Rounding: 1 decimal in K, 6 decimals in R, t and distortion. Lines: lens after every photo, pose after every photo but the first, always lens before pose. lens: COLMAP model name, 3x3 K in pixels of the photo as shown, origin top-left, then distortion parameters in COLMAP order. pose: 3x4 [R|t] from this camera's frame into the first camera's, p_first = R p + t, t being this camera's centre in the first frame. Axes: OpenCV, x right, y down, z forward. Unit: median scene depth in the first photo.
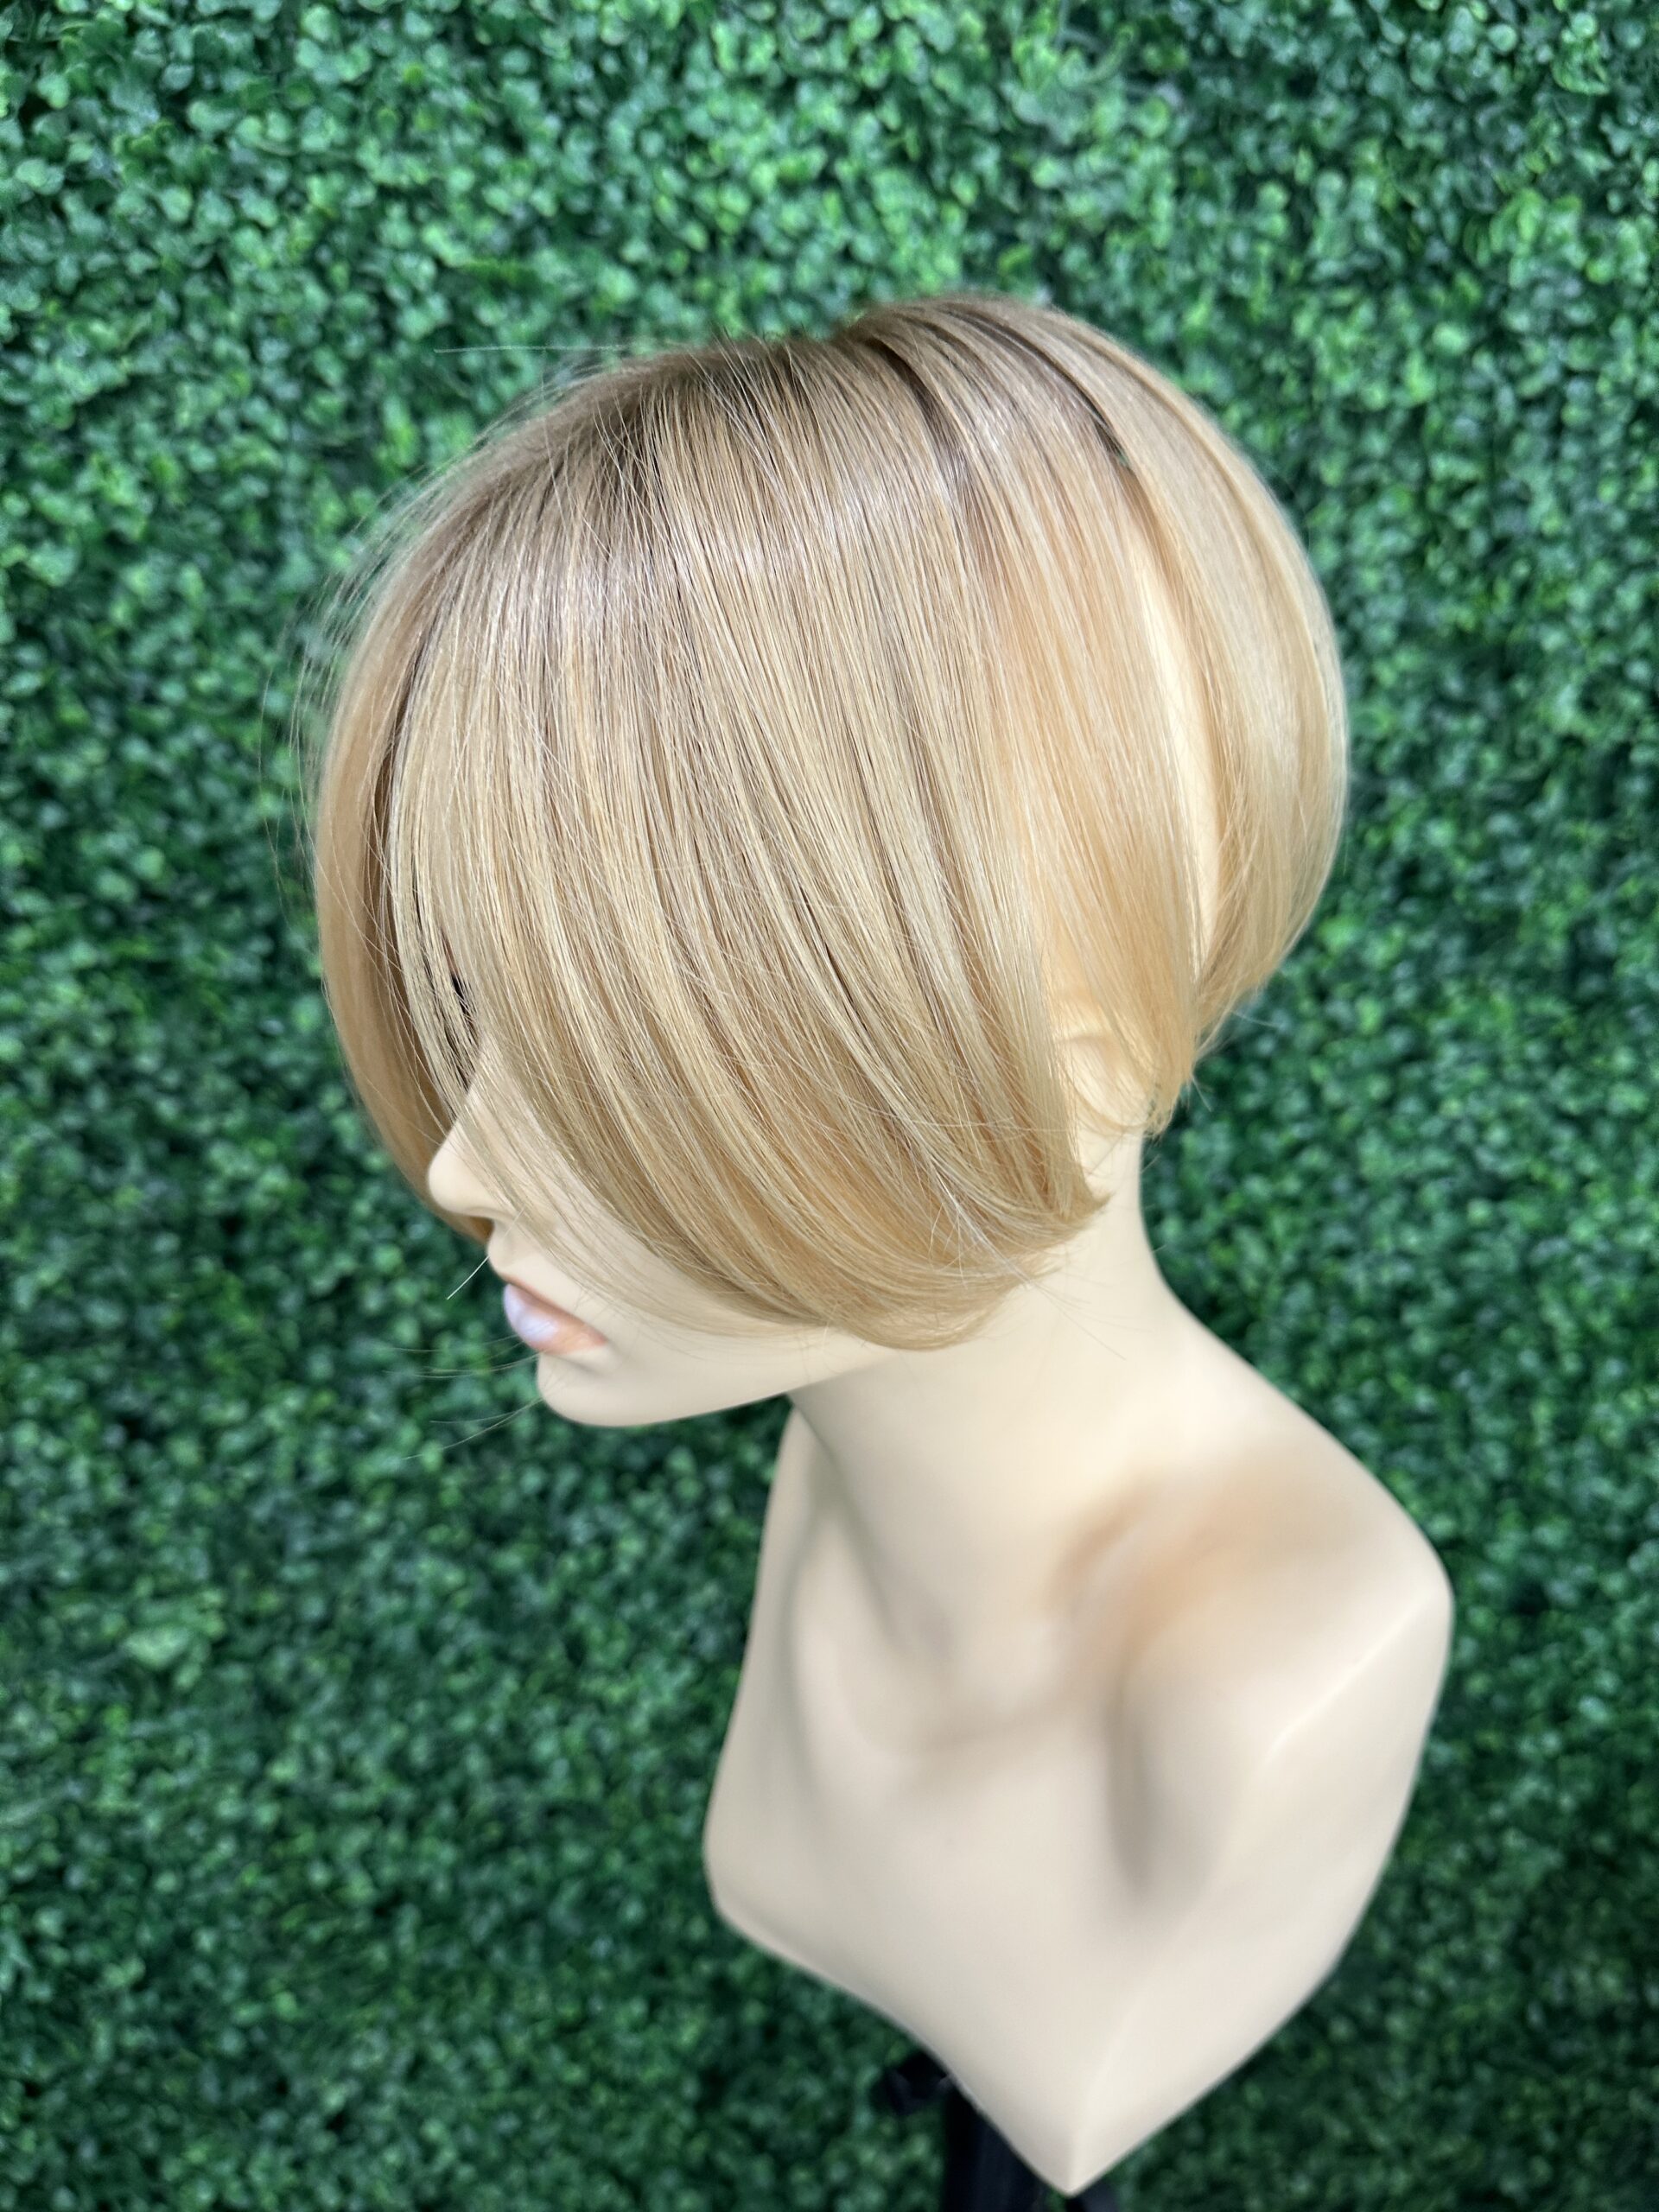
lens RADIAL K [[1592.9, 0, 824.5], [0, 1592.9, 1109.7], [0, 0, 1]] dist [-0.027185, 0.002733]
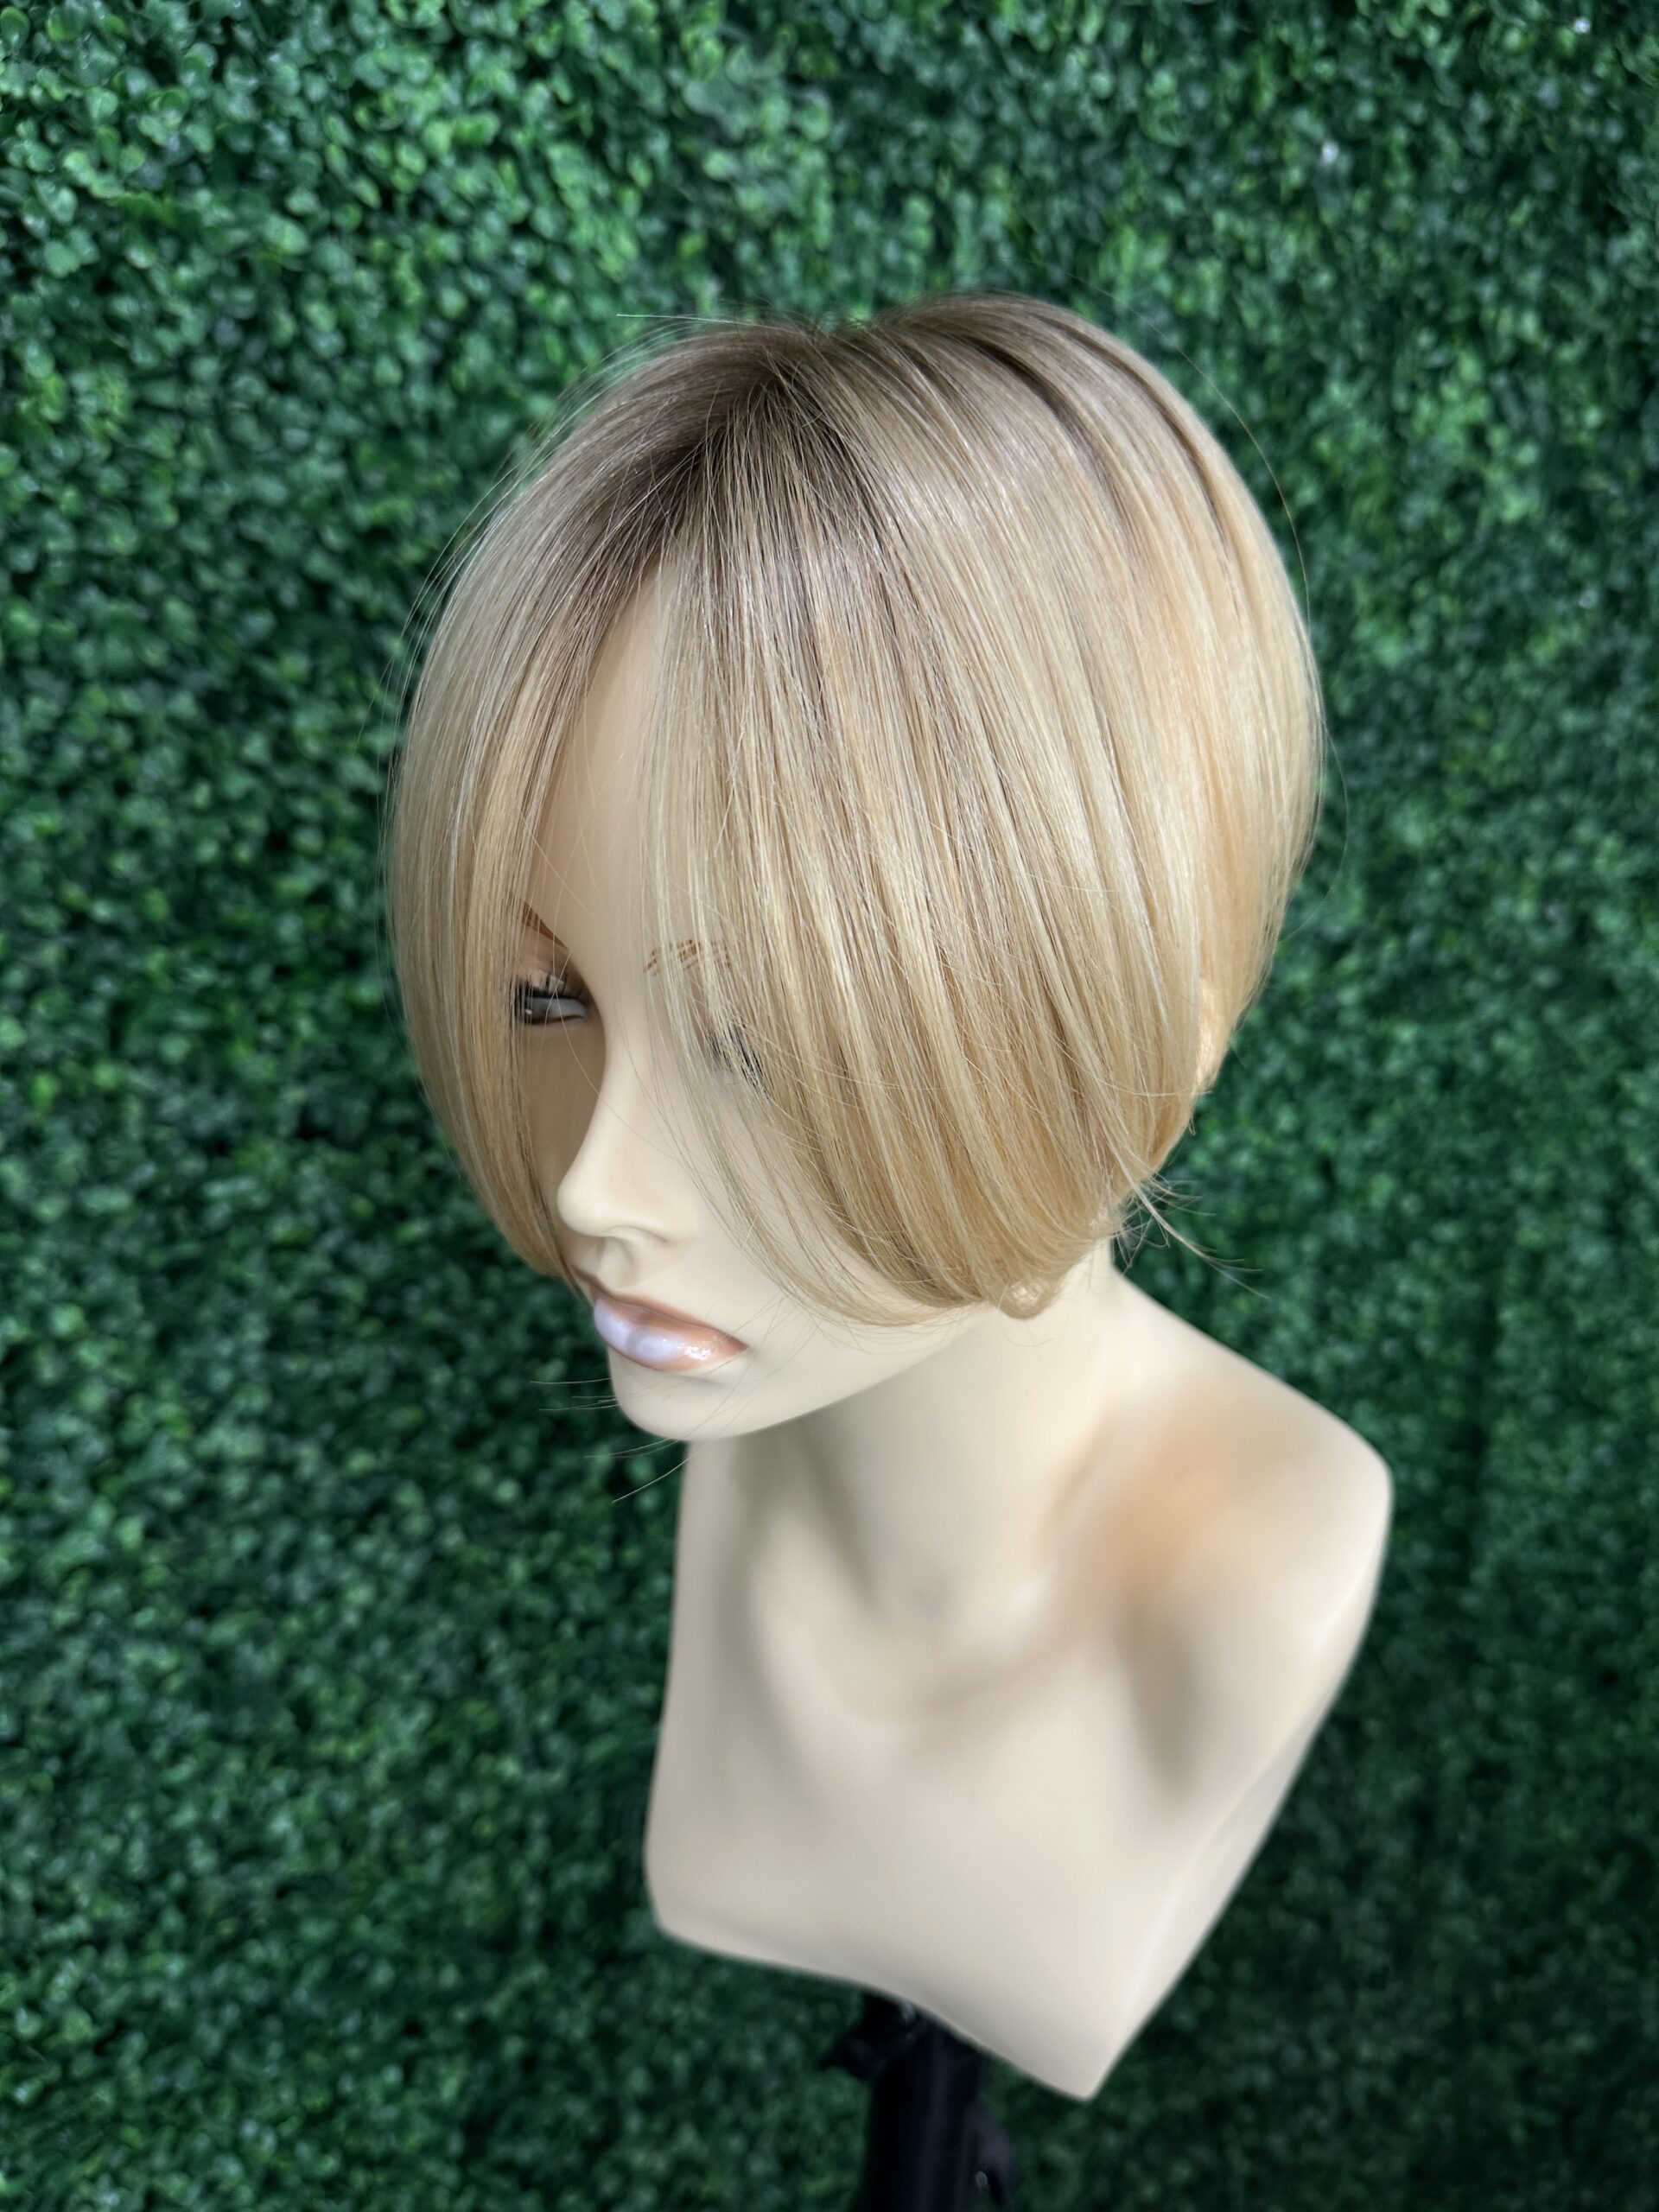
lens RADIAL K [[1592.9, 0, 815.2], [0, 1592.9, 1108.2], [0, 0, 1]] dist [-0.027185, 0.002733]
pose [[0.938714, -0.084680, 0.334134, -0.176670], [0.082317, 0.996380, 0.021253, -0.007620], [-0.334724, 0.007555, 0.942286, 0.029967]]
